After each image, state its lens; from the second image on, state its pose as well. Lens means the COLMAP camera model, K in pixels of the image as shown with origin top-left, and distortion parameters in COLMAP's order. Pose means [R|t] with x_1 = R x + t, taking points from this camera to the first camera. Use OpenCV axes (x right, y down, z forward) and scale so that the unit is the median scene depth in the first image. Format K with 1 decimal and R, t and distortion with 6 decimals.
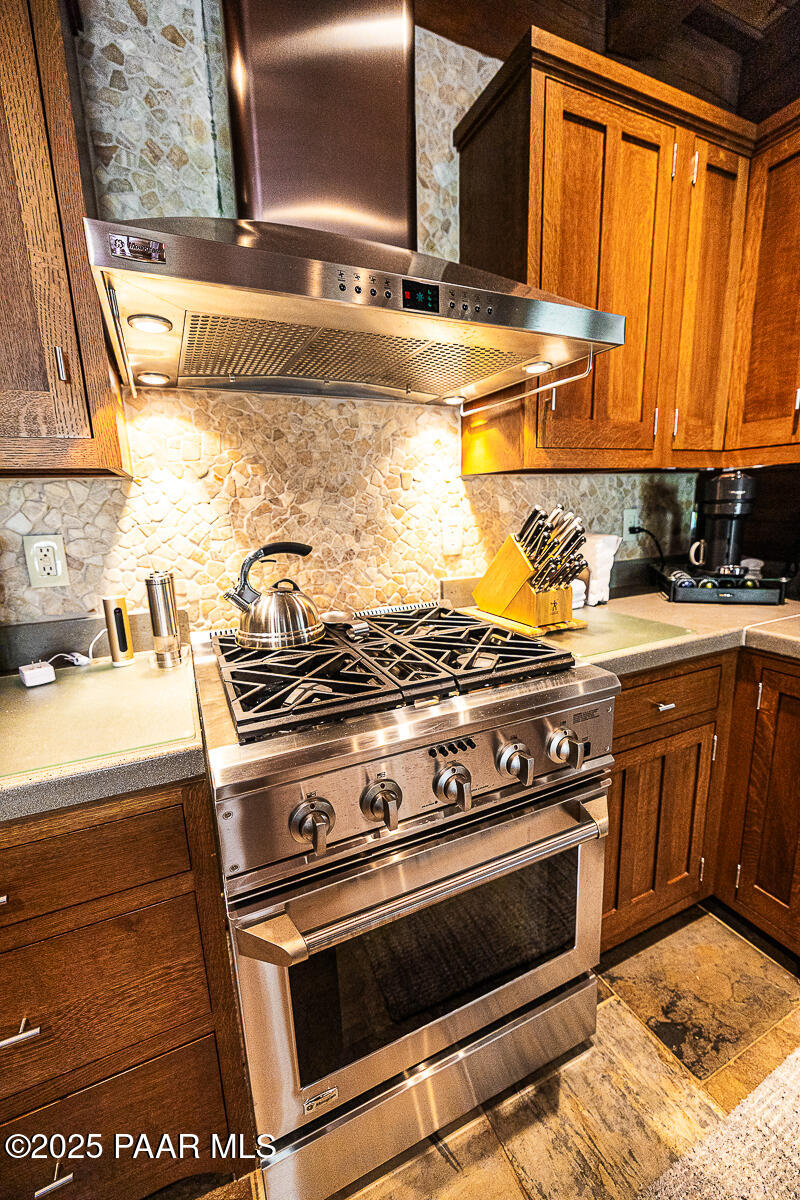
lens RADIAL K [[495.7, 0, 400.1], [0, 495.7, 602.9], [0, 0, 1]] dist [-0.000606, -0.001041]
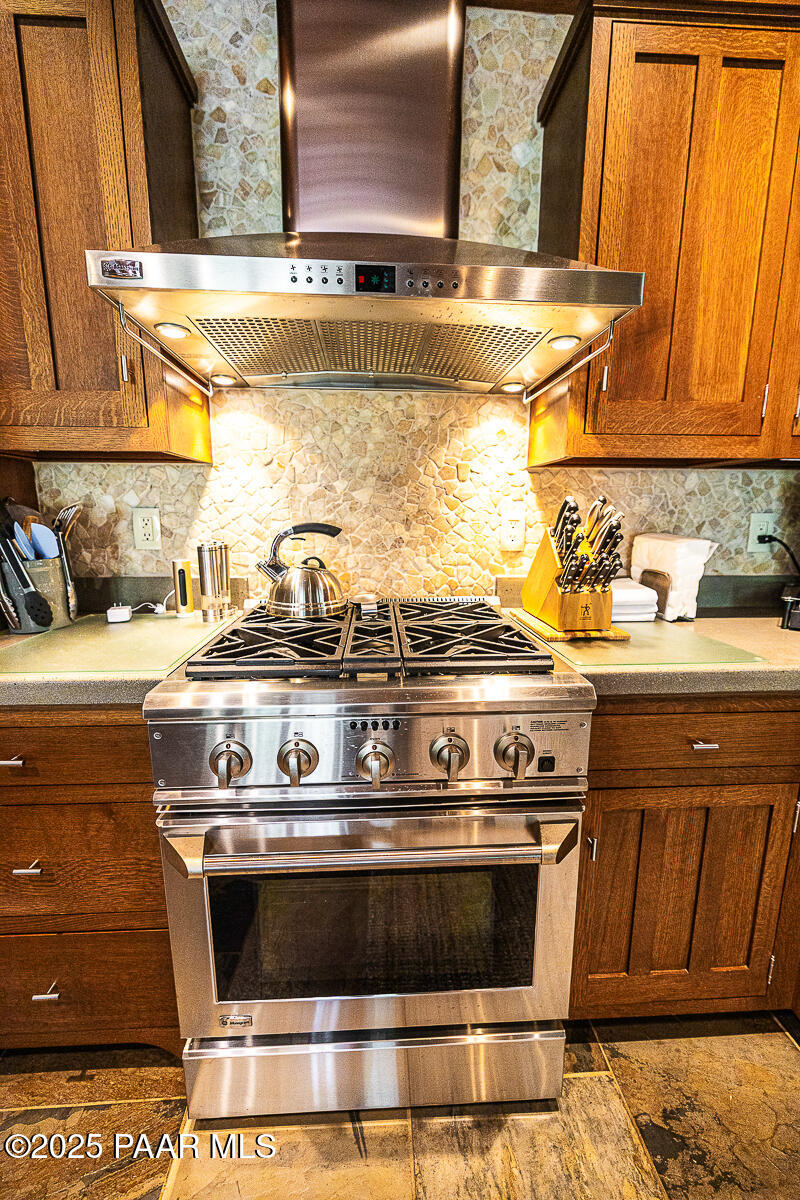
lens RADIAL K [[495.7, 0, 398.6], [0, 495.7, 602.3], [0, 0, 1]] dist [-0.000606, -0.001041]
pose [[0.927944, 0.102377, -0.358384, 0.315284], [-0.107507, 0.994188, 0.005642, 0.023317], [0.356879, 0.033294, 0.933557, 0.047208]]
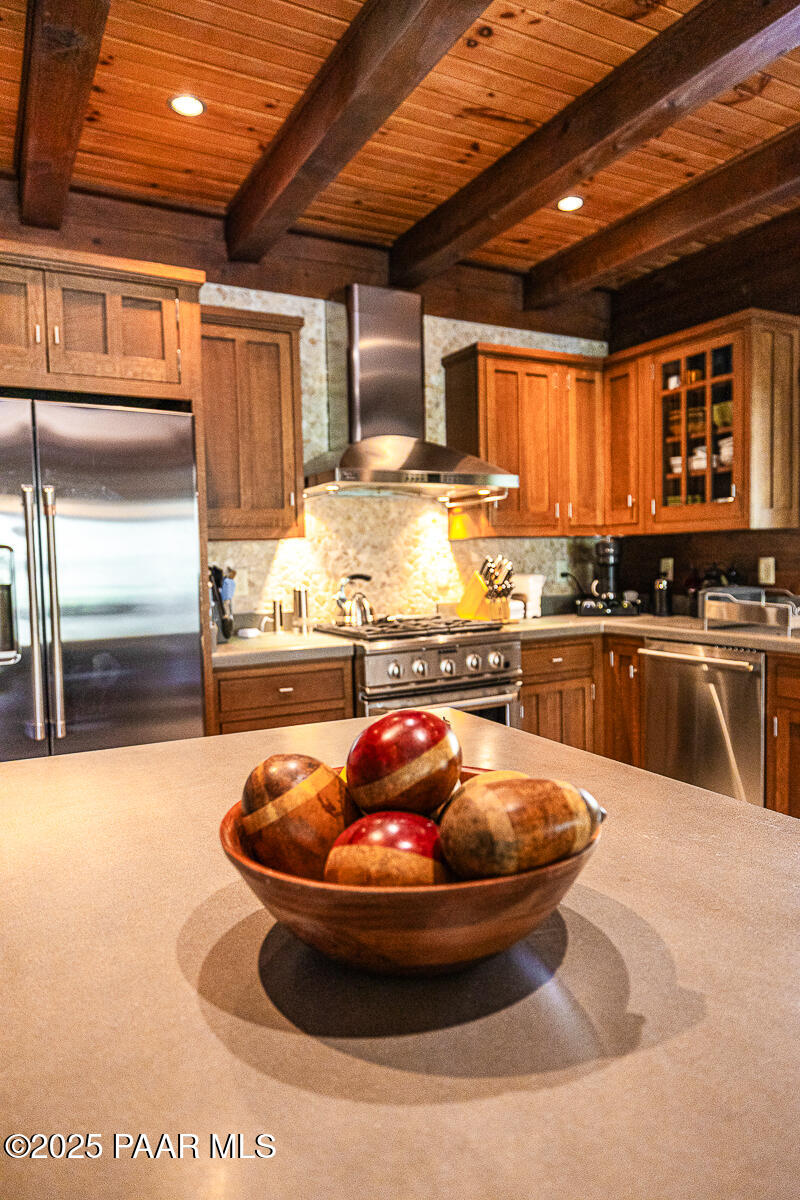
lens RADIAL K [[778.8, 0, 391.5], [0, 778.8, 604.6], [0, 0, 1]] dist [-0.004882, -0.000044]
pose [[0.998475, 0.002663, 0.055146, -0.249398], [0.005461, 0.989174, -0.146649, 0.407890], [-0.054939, 0.146726, 0.987650, -1.835302]]
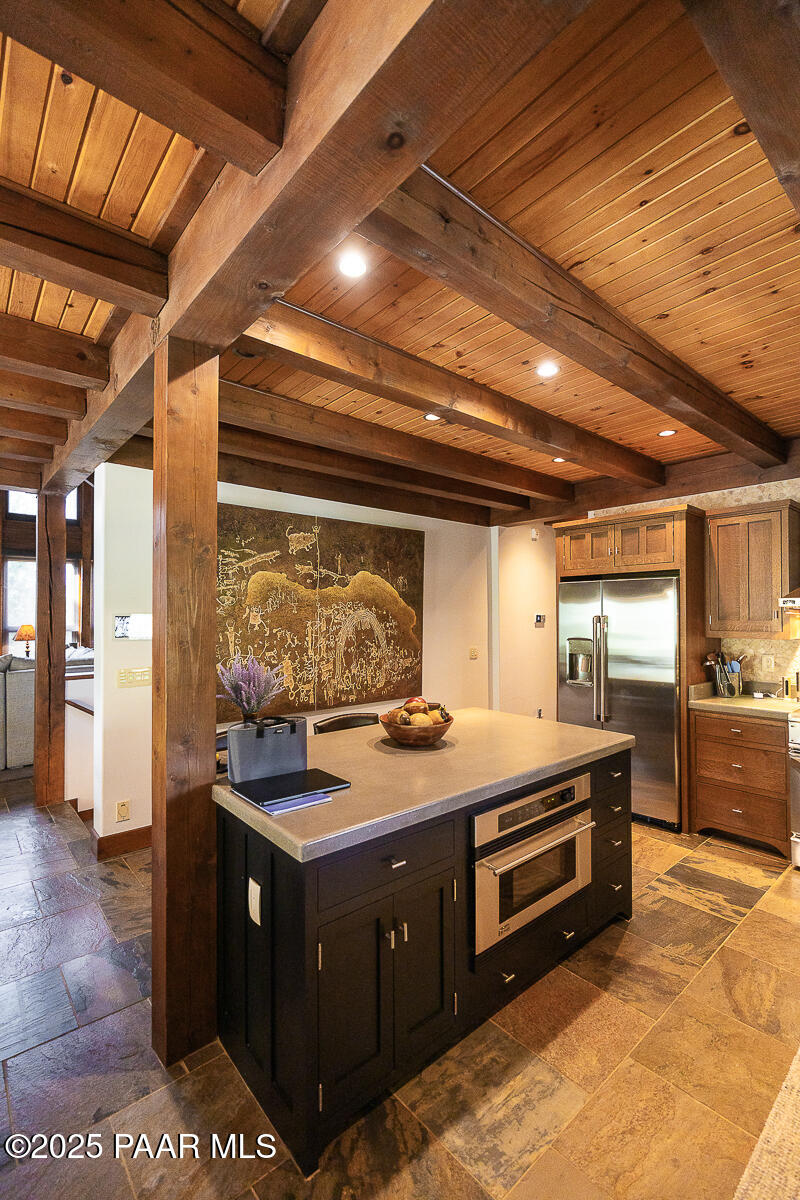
lens RADIAL K [[521.4, 0, 393.6], [0, 521.4, 613.2], [0, 0, 1]] dist [0.002065, 0.000137]
pose [[0.262378, 0.023267, -0.964685, 1.637626], [-0.202441, 0.978789, -0.031453, 0.168643], [0.943491, 0.203545, 0.261523, -1.922163]]
